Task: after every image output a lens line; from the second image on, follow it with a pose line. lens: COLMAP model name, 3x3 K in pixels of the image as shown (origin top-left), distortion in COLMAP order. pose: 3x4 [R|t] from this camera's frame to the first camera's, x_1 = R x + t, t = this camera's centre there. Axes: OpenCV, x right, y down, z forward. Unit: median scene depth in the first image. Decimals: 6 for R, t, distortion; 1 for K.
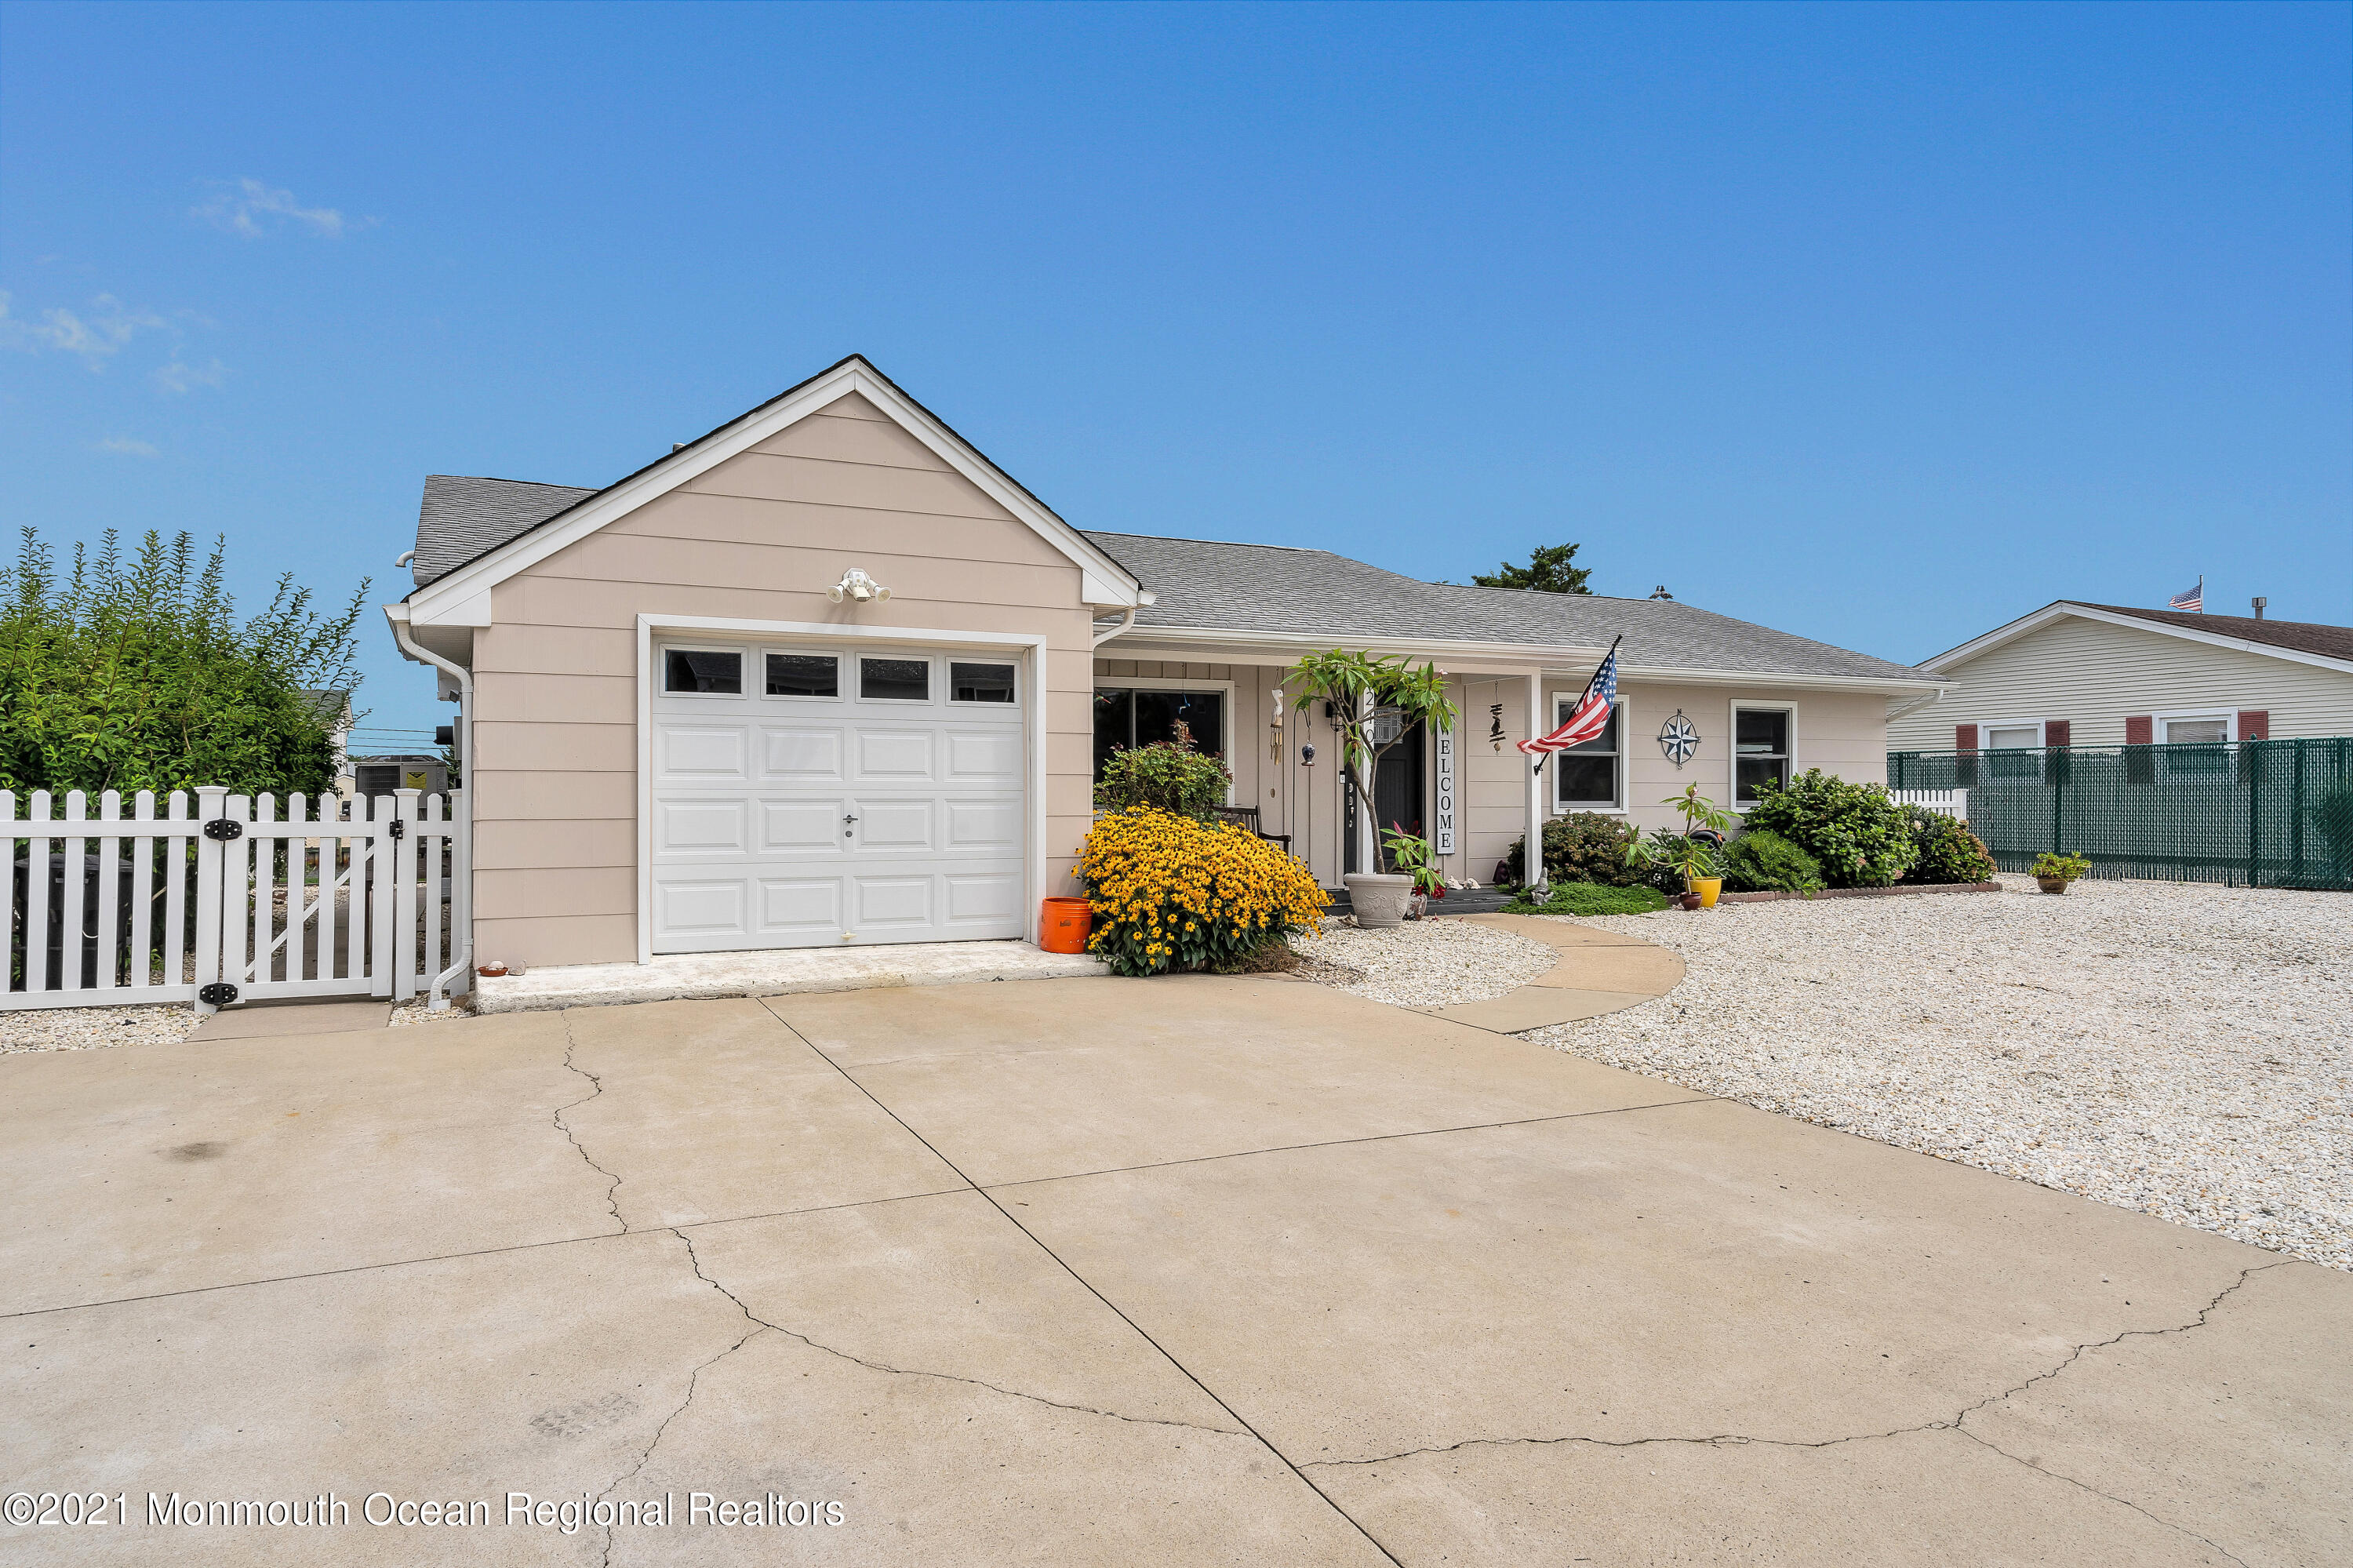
lens RADIAL K [[1432.7, 0, 1197.0], [0, 1432.7, 788.7], [0, 0, 1]] dist [0.021256, -0.001743]
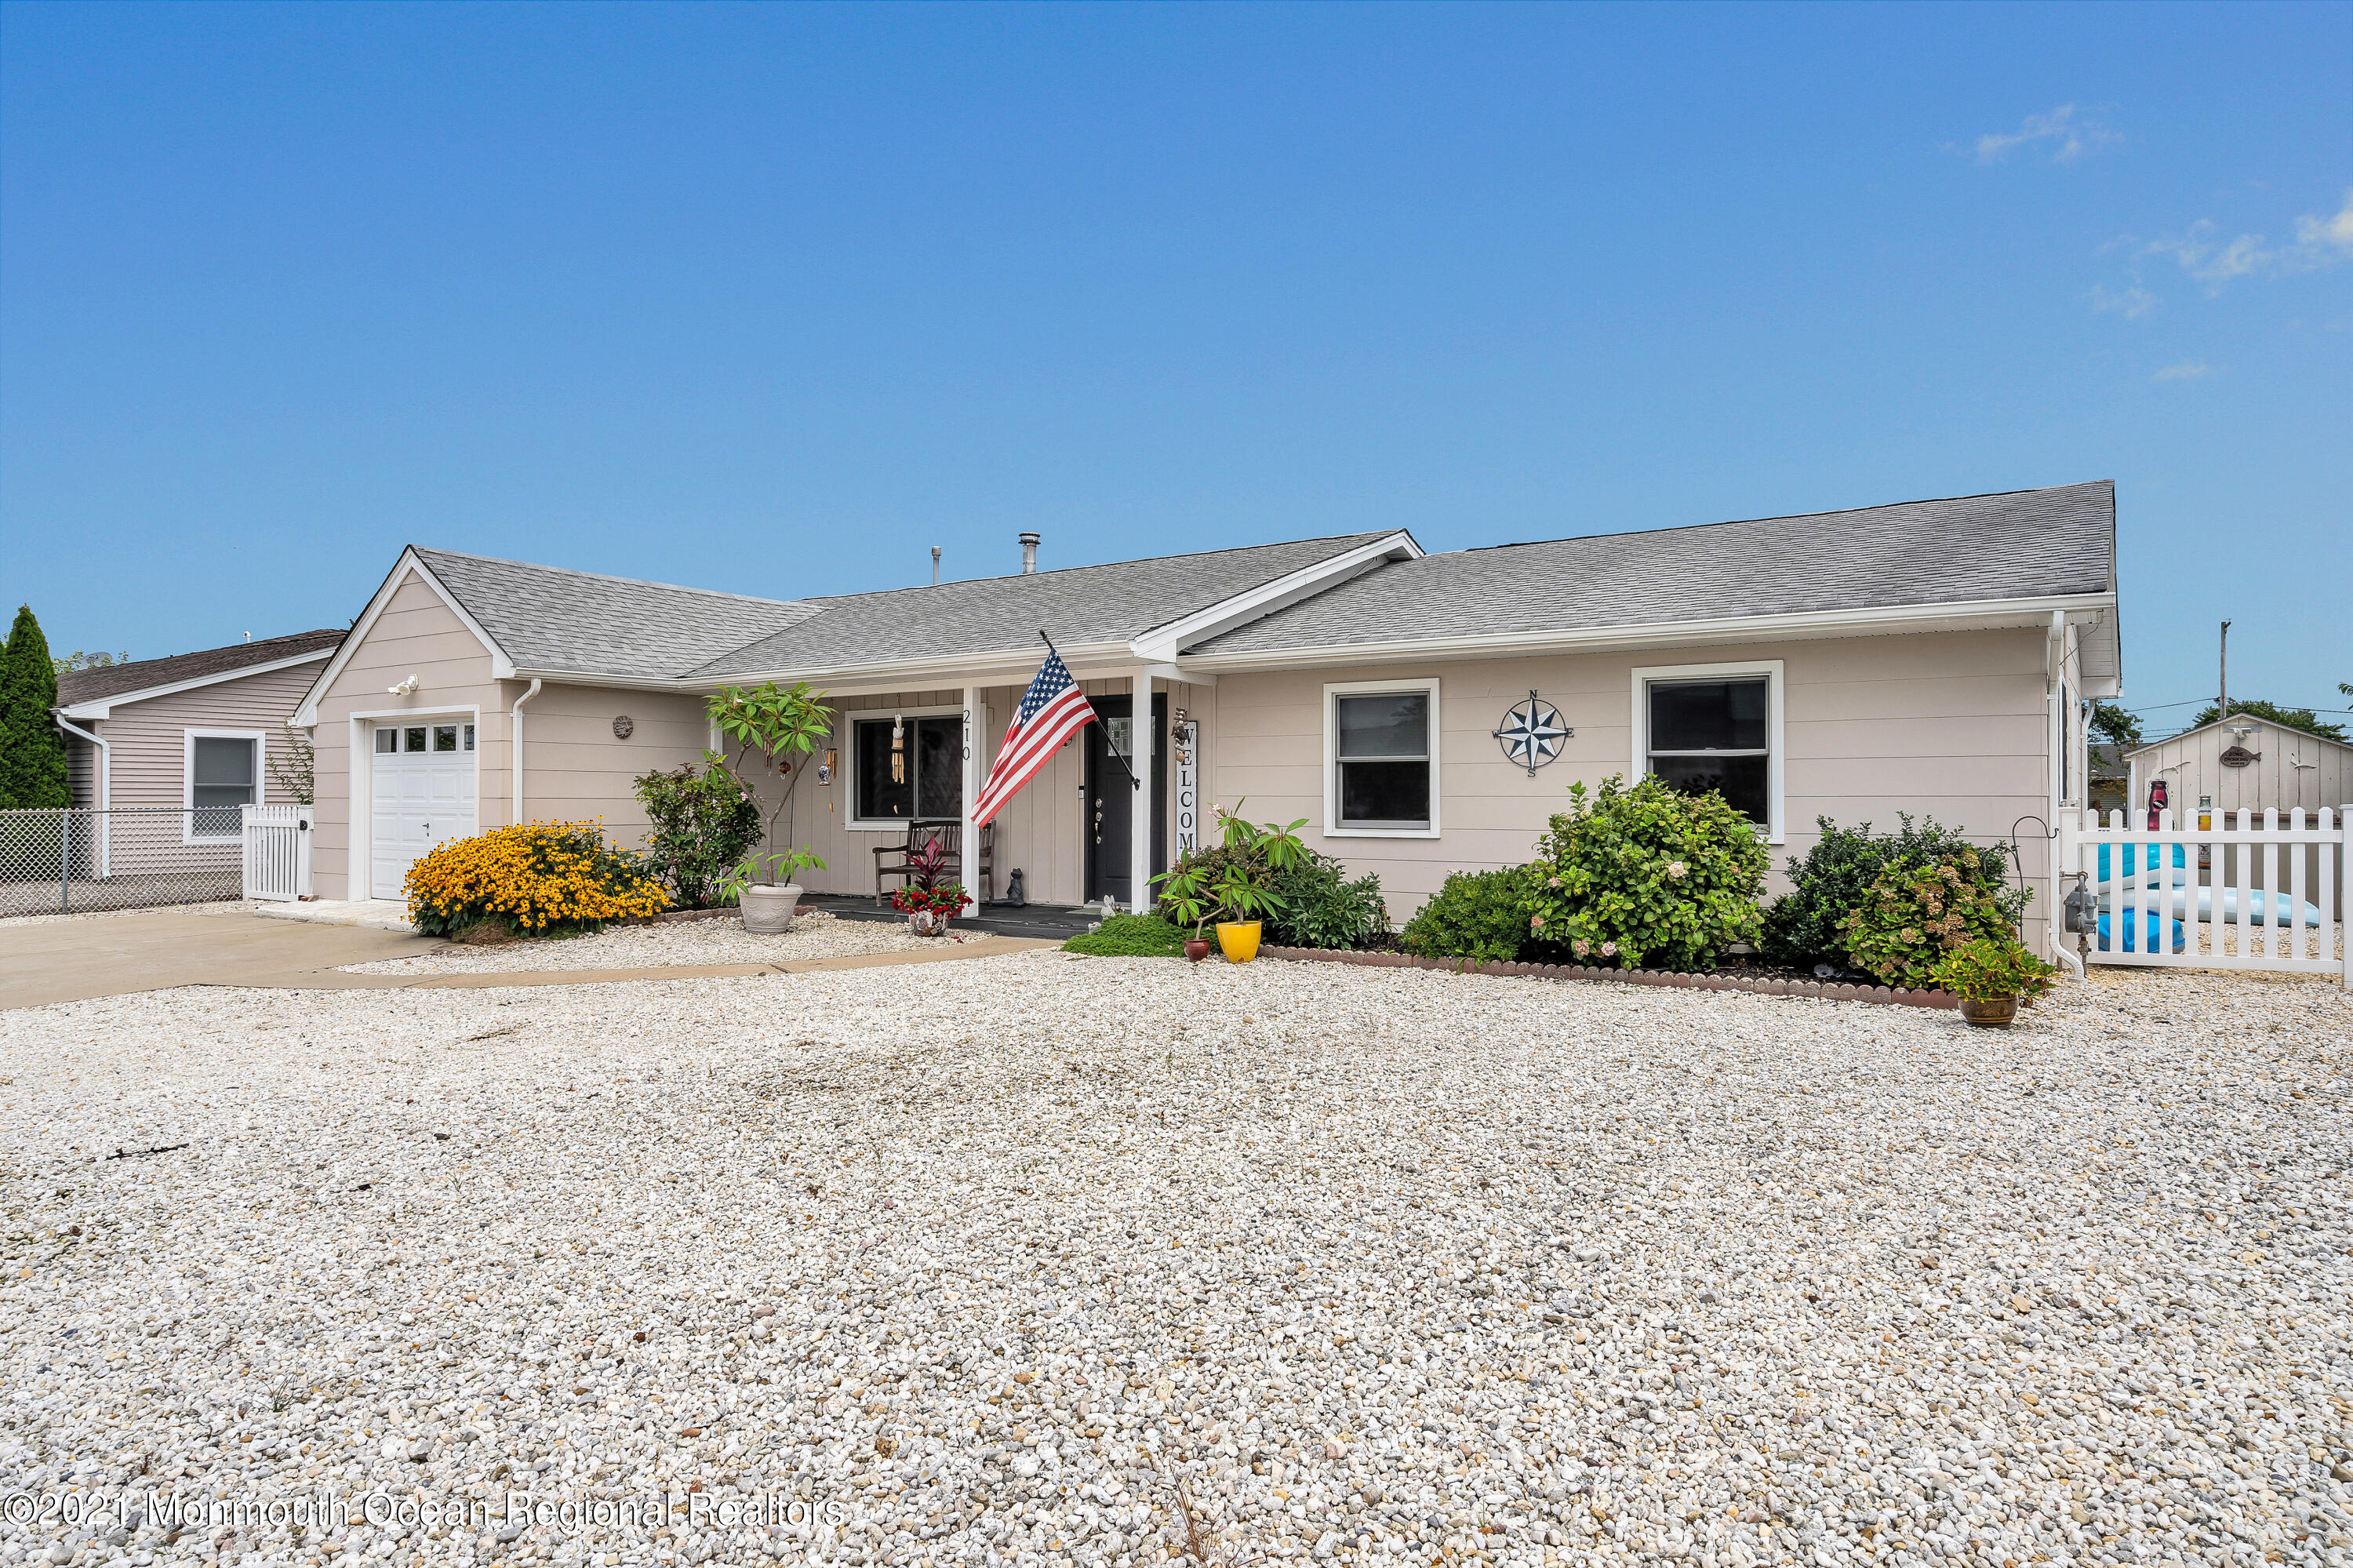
lens RADIAL K [[1432.7, 0, 1189.0], [0, 1432.7, 774.7], [0, 0, 1]] dist [0.021256, -0.001743]
pose [[0.481964, -0.015847, -0.876048, 1.519513], [0.003581, 0.999864, -0.016116, -0.006593], [0.876184, 0.004630, 0.481955, 0.910639]]
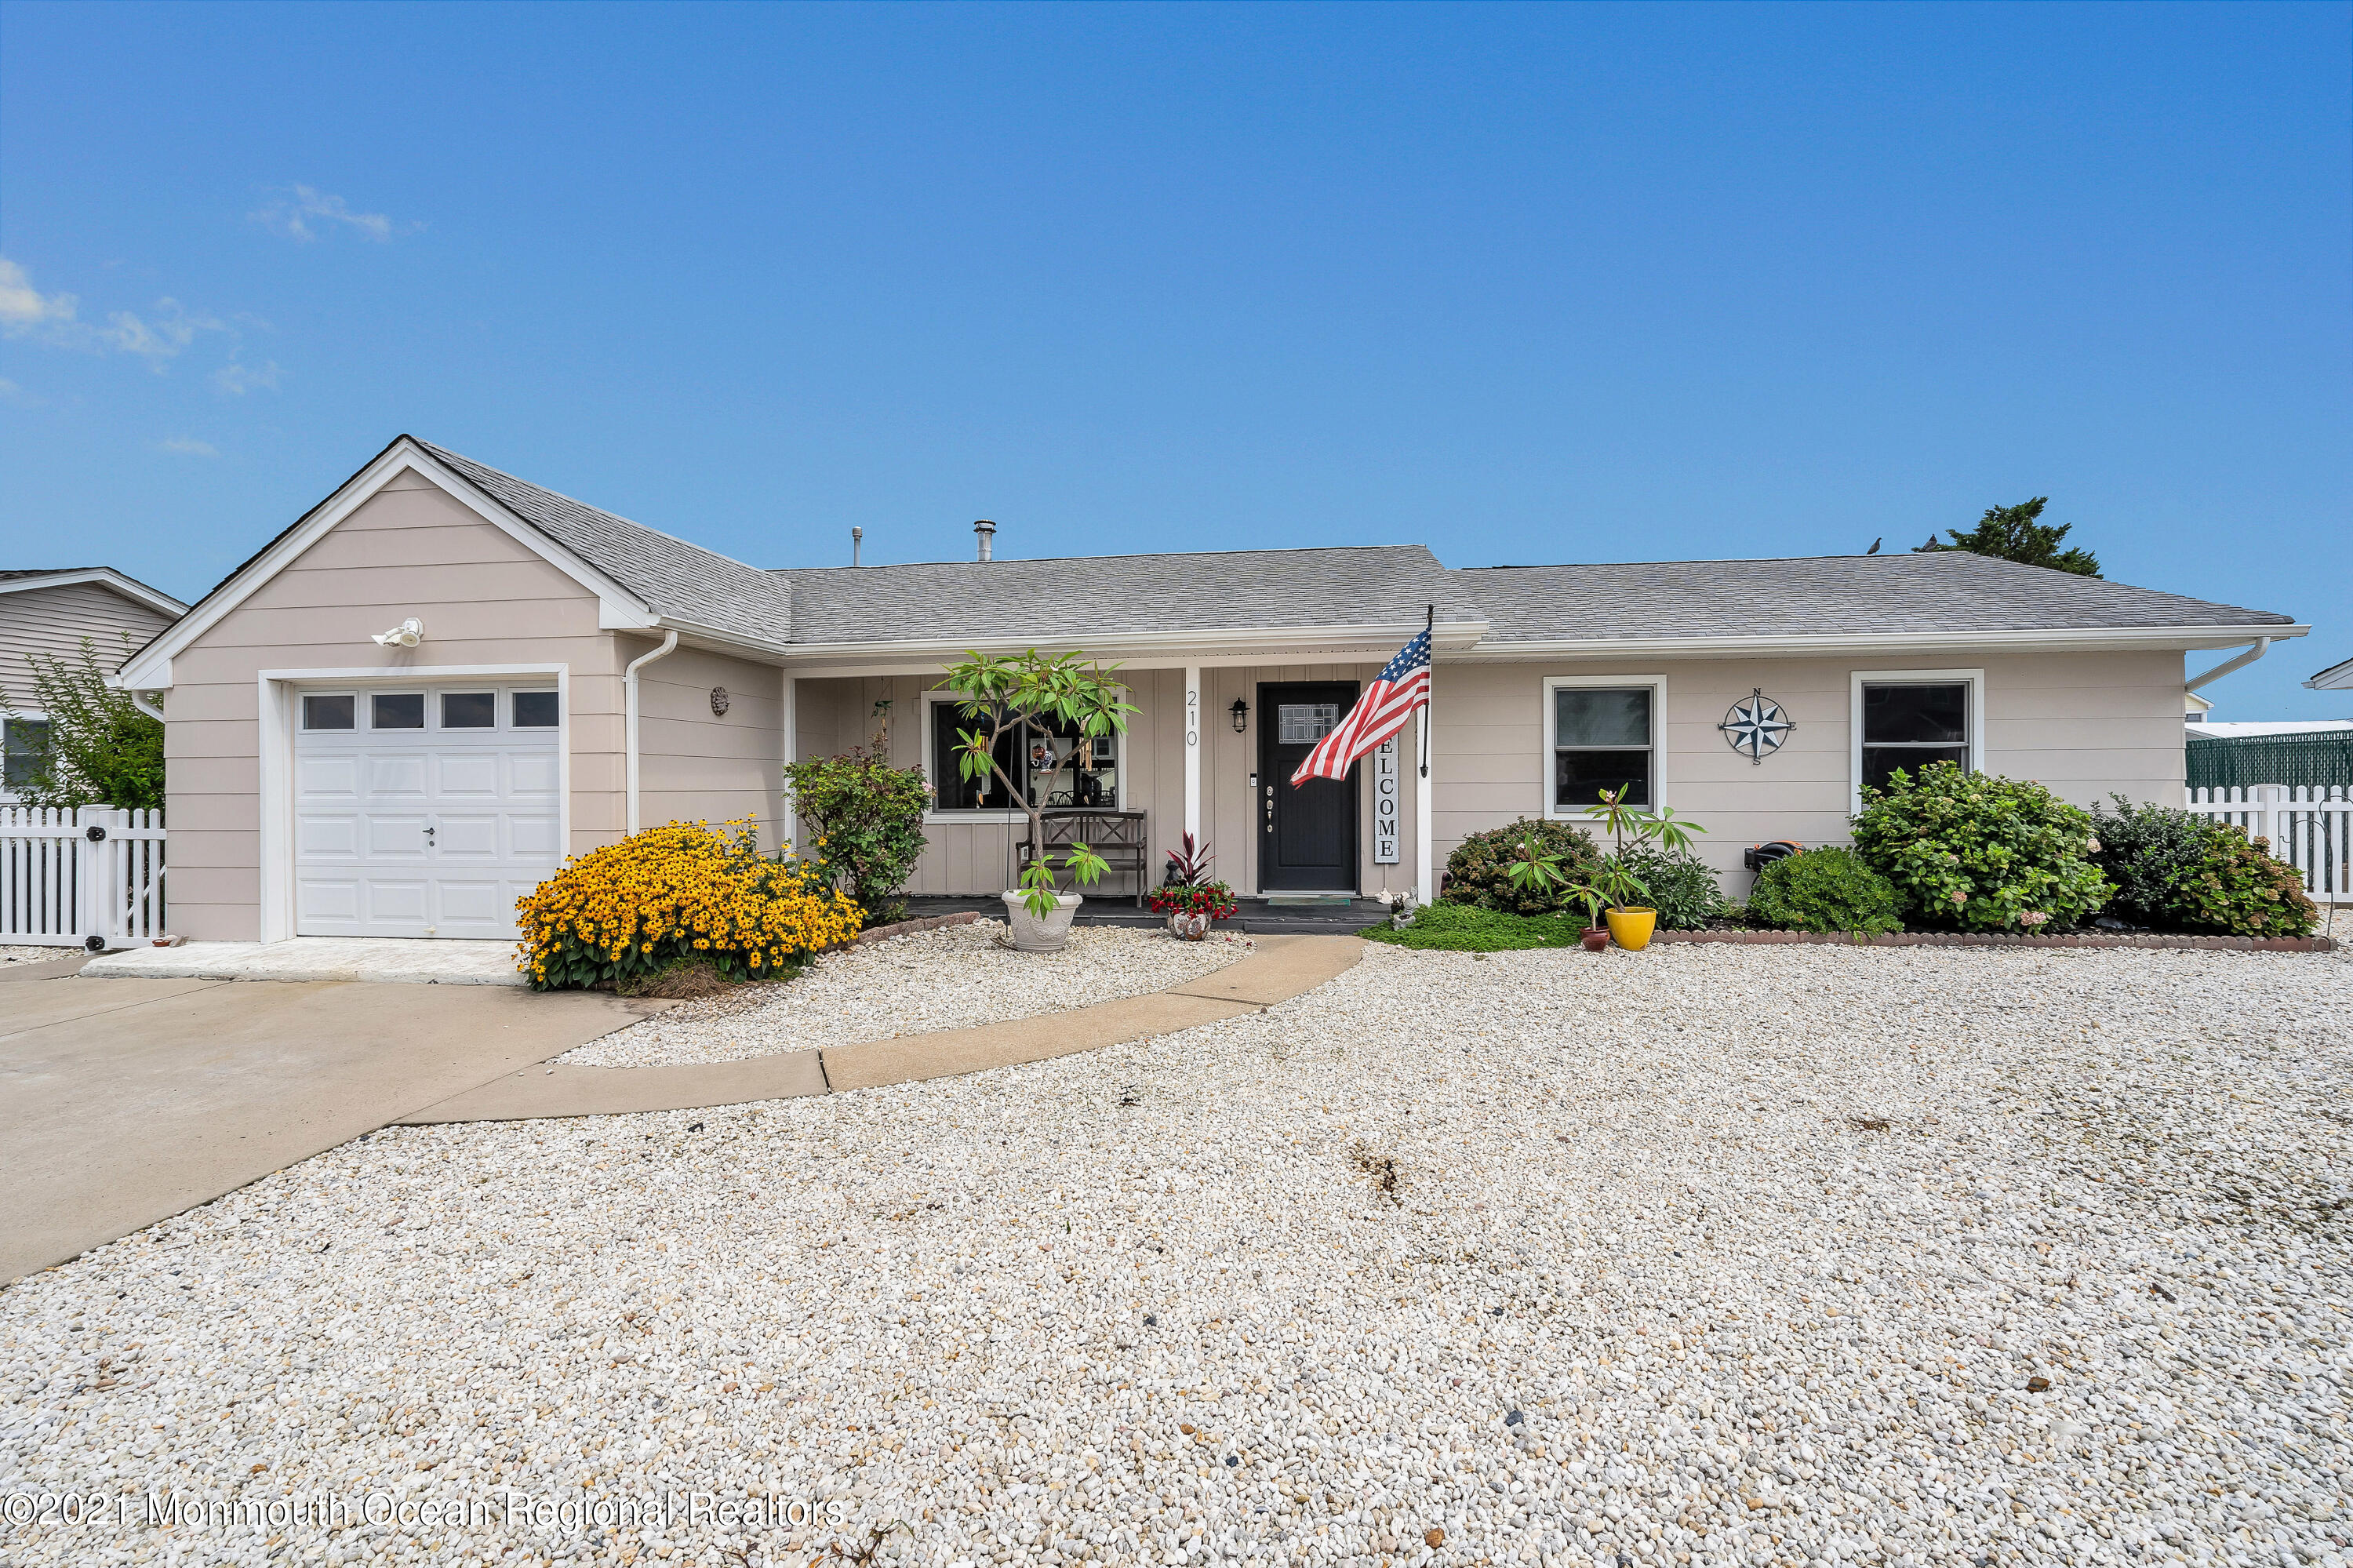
lens RADIAL K [[1064.6, 0, 1188.4], [0, 1064.6, 785.2], [0, 0, 1]] dist [-0.003981, 0.001166]
pose [[0.824916, -0.002681, -0.565248, 0.718004], [0.008958, 0.999925, 0.008331, -0.016933], [0.565184, -0.011936, 0.824879, 0.594081]]
